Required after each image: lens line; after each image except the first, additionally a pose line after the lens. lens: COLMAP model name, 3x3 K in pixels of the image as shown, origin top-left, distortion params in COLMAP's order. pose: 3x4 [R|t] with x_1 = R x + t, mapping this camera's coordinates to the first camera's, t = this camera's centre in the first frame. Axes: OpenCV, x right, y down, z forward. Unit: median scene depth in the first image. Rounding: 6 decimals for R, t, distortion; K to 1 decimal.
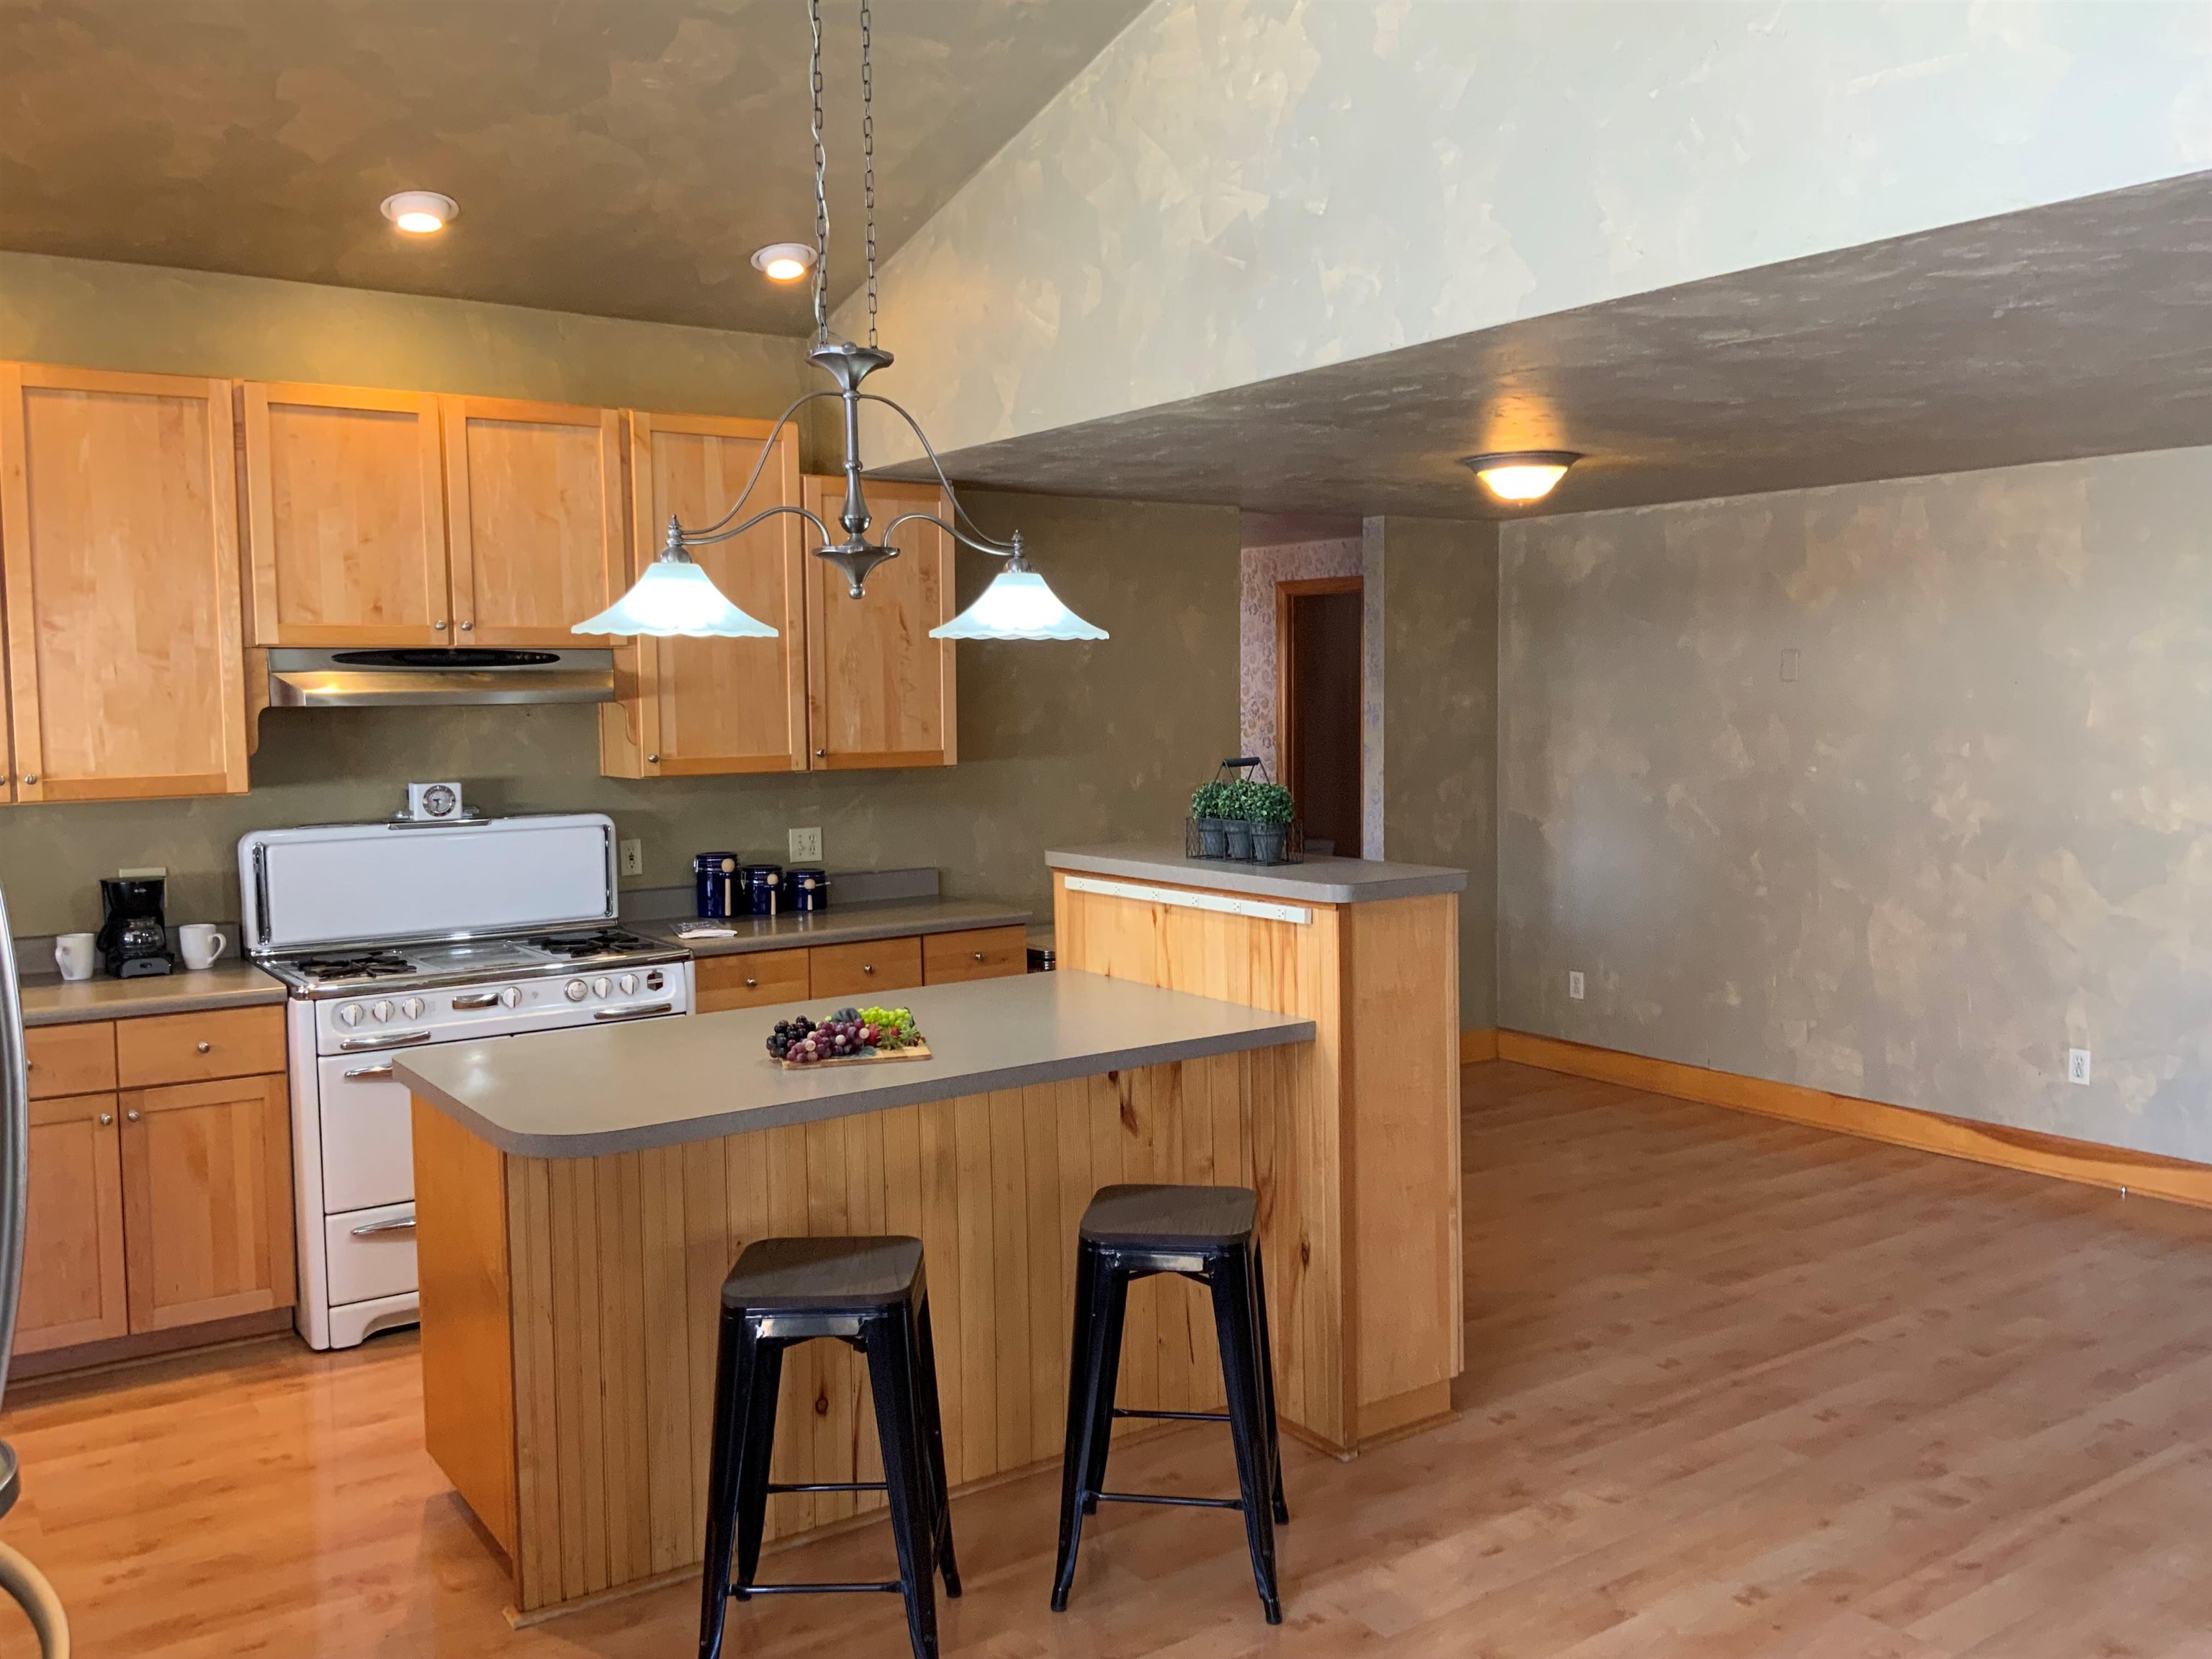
lens RADIAL K [[1887.4, 0, 1092.4], [0, 1887.4, 786.7], [0, 0, 1]] dist [0.049053, -0.083365]
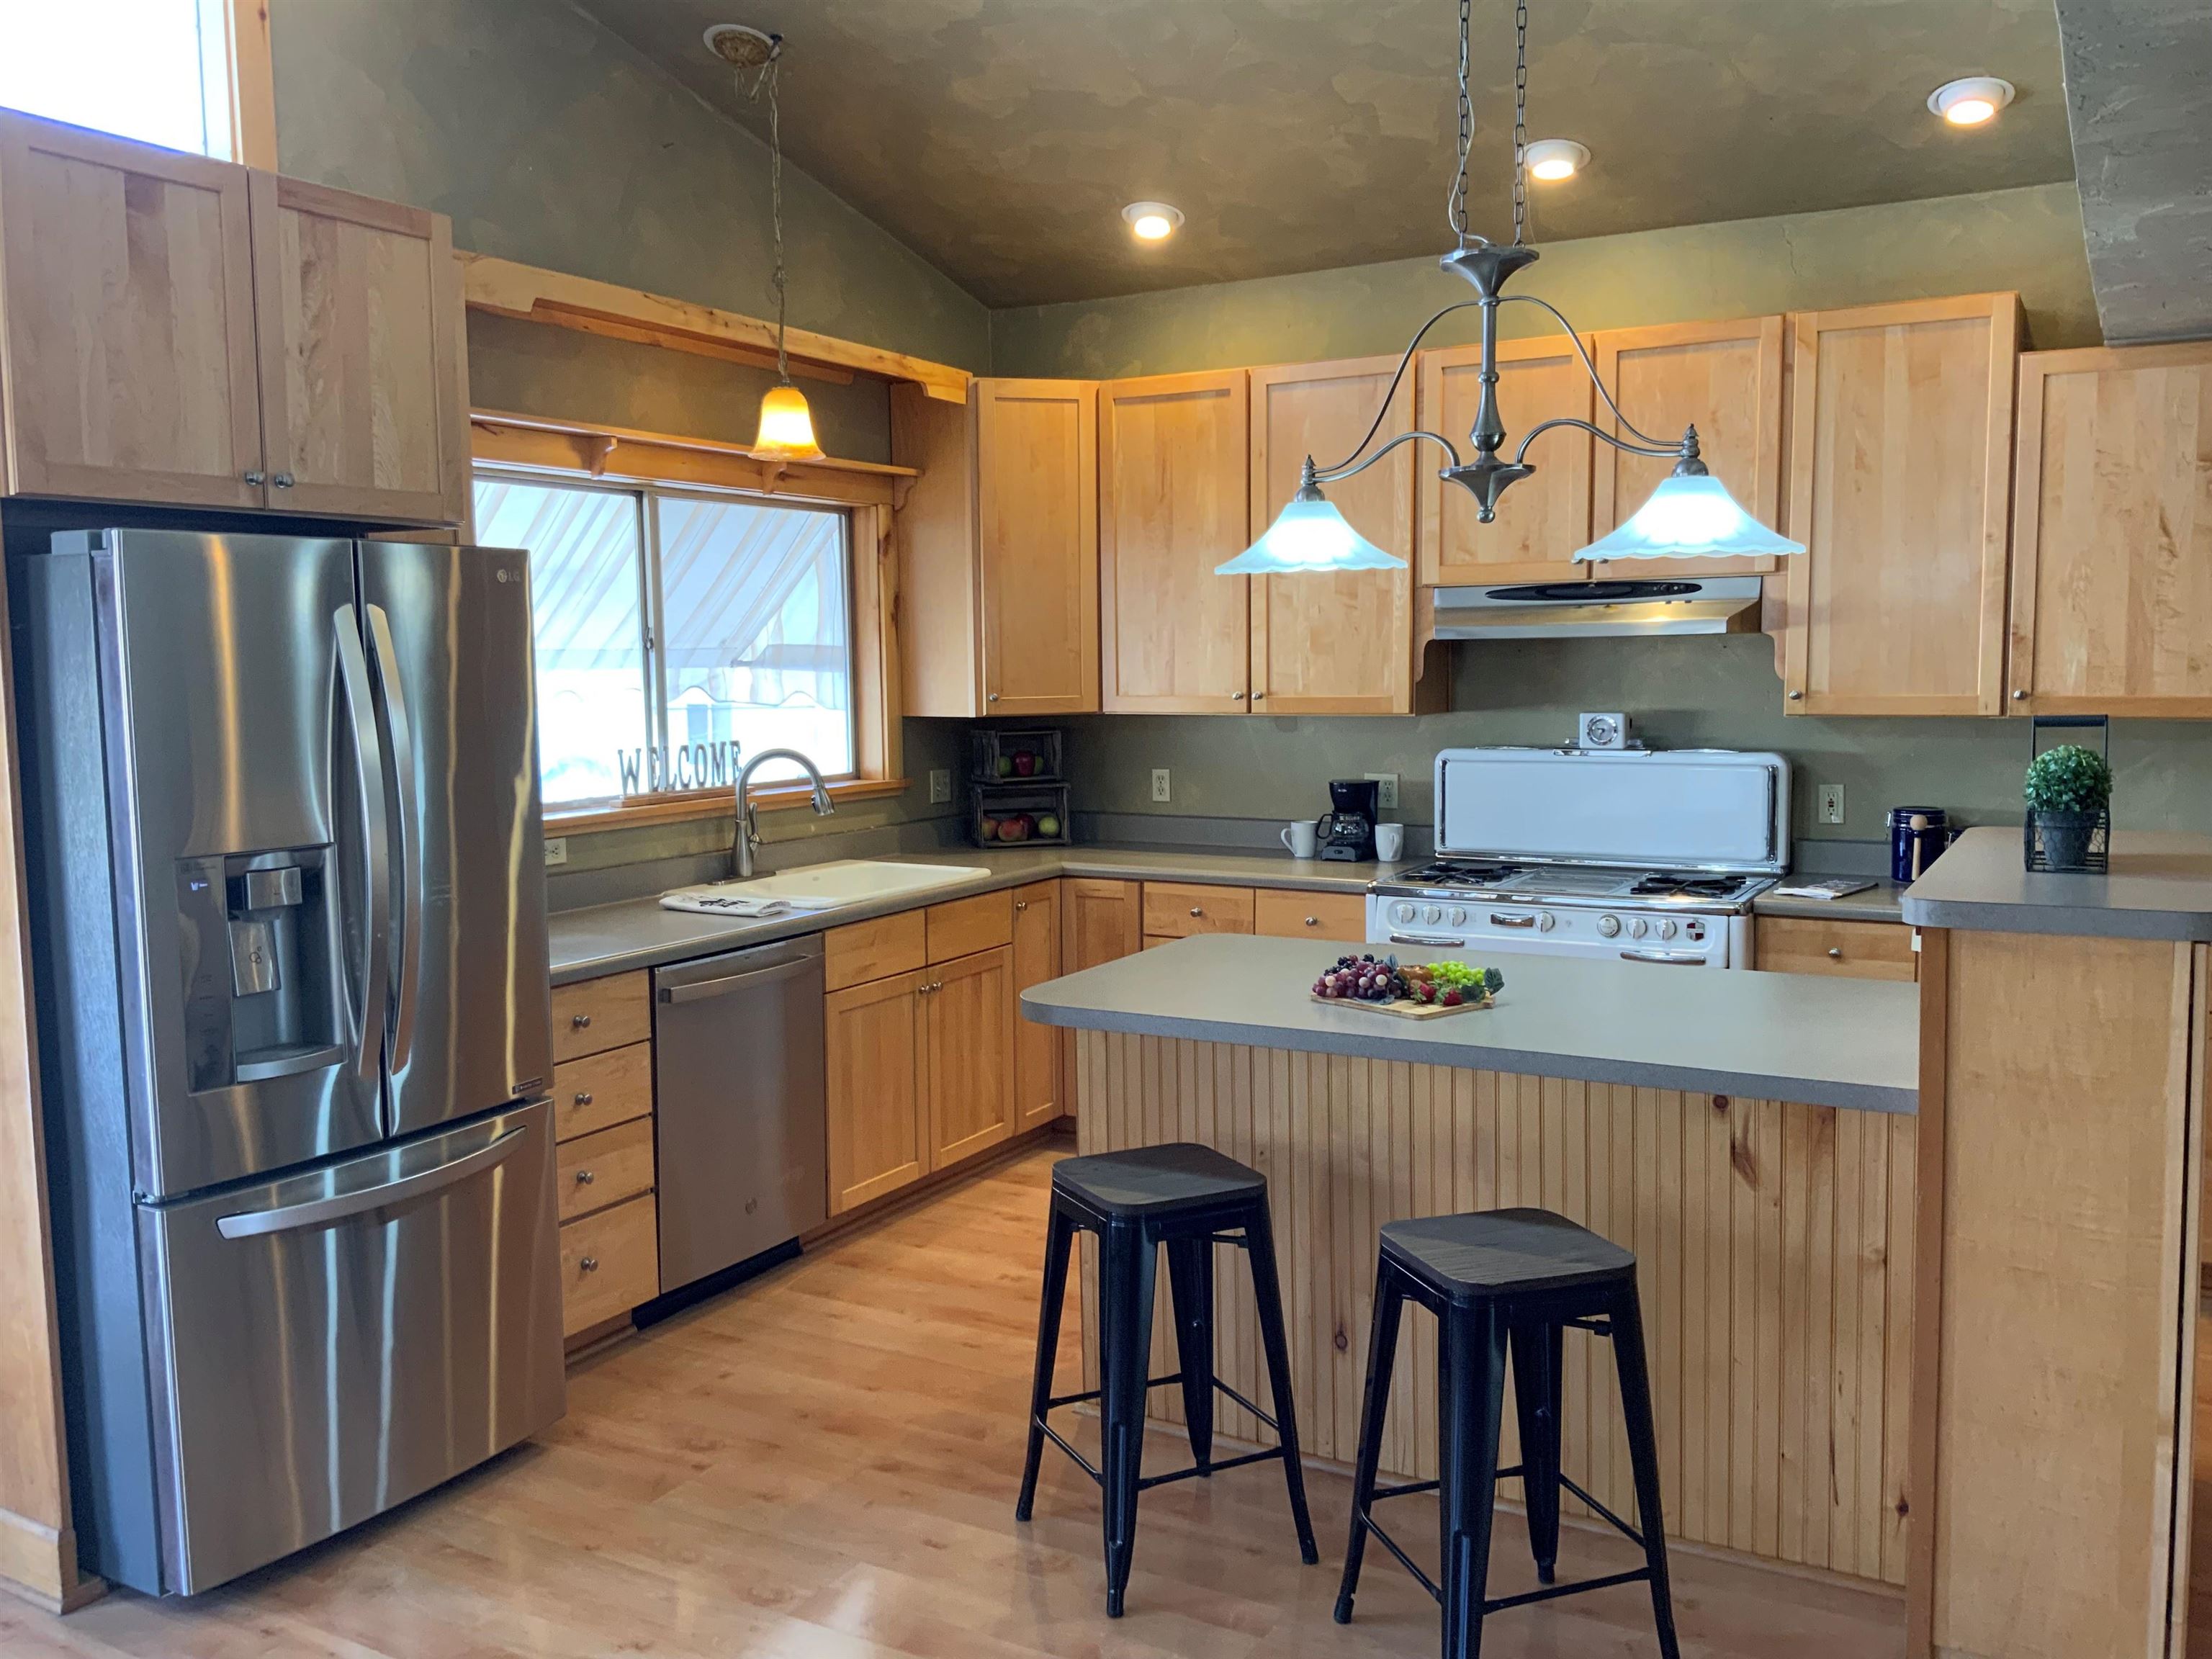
lens RADIAL K [[1887.4, 0, 1113.6], [0, 1887.4, 807.1], [0, 0, 1]] dist [0.049053, -0.083365]
pose [[0.409683, 0.083561, -0.908393, 0.487358], [-0.039010, 0.996490, 0.074072, -0.016842], [0.911393, 0.005090, 0.411505, 0.335998]]
